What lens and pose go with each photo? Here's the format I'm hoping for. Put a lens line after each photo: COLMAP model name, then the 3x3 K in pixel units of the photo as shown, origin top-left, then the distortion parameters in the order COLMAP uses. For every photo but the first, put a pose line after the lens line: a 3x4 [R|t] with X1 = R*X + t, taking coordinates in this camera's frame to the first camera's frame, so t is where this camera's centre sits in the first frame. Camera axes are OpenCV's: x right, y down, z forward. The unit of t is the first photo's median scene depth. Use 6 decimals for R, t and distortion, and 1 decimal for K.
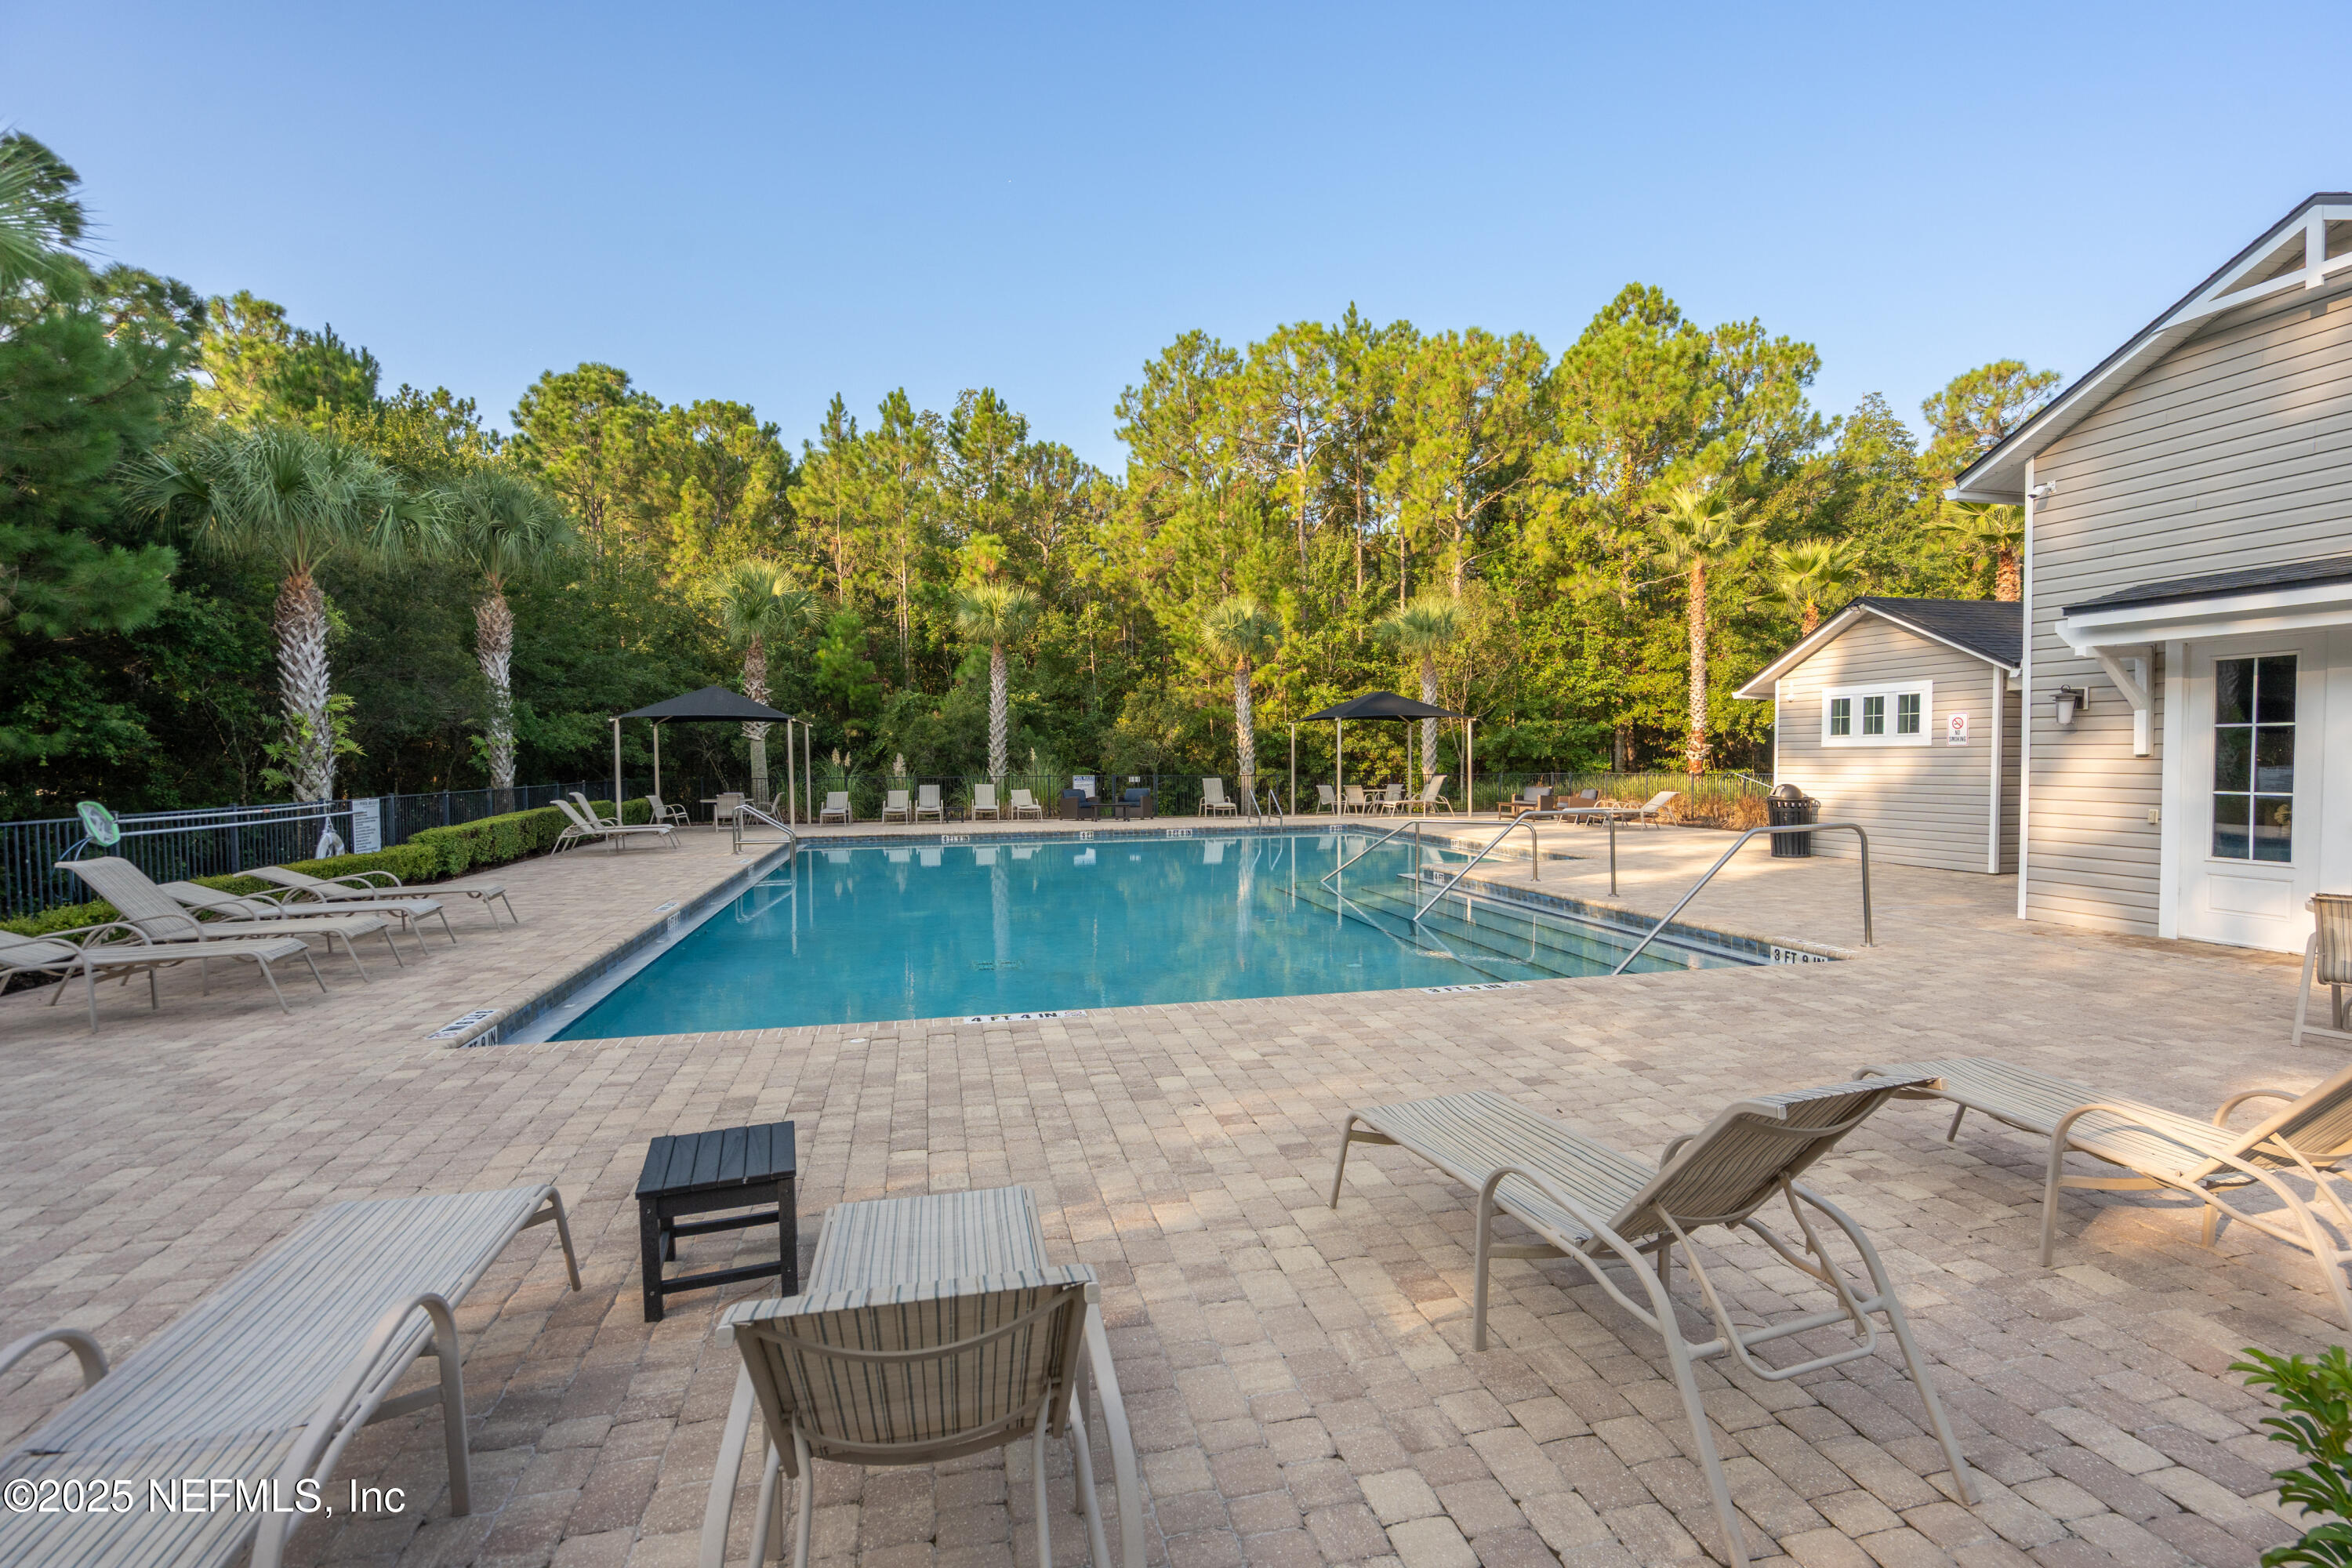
lens RADIAL K [[1084.6, 0, 1173.0], [0, 1084.6, 791.6], [0, 0, 1]] dist [-0.010152, 0.008044]
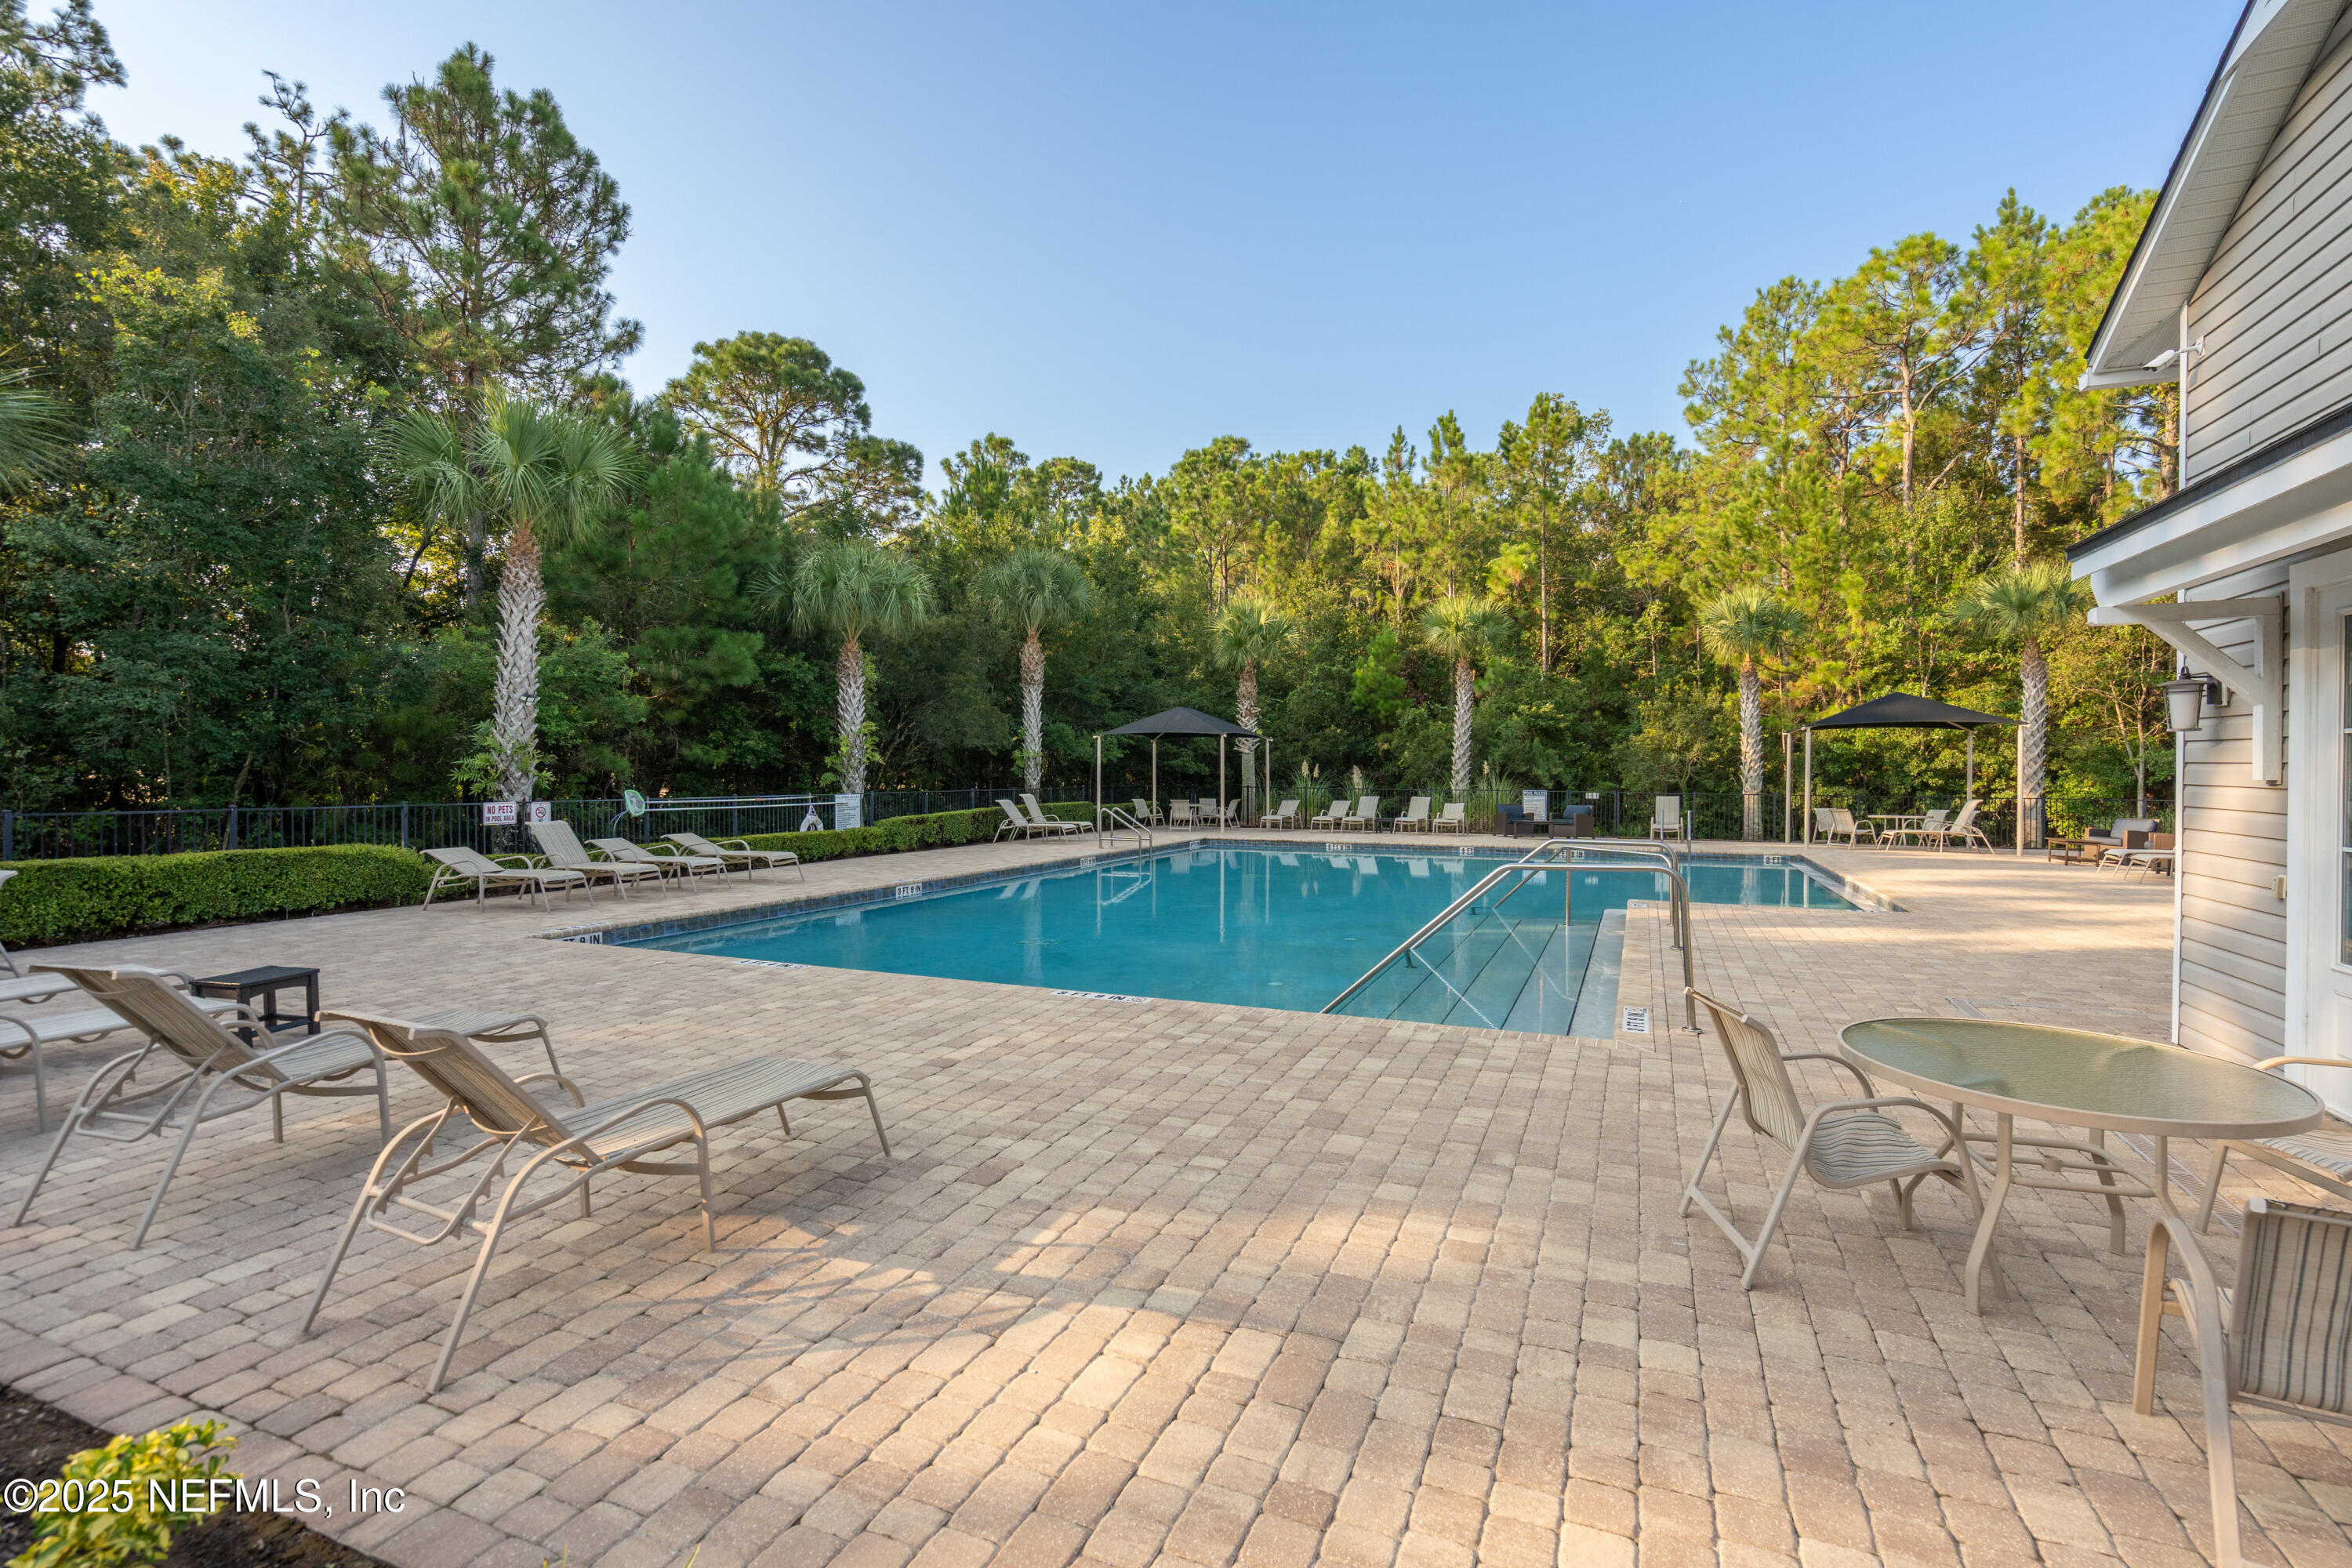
lens RADIAL K [[1084.2, 0, 1185.2], [0, 1084.2, 769.3], [0, 0, 1]] dist [-0.001280, 0.000617]
pose [[0.798179, 0.009505, -0.602345, 0.194565], [-0.028604, 0.999346, -0.022134, -0.002737], [0.601741, 0.034896, 0.797929, 0.043871]]
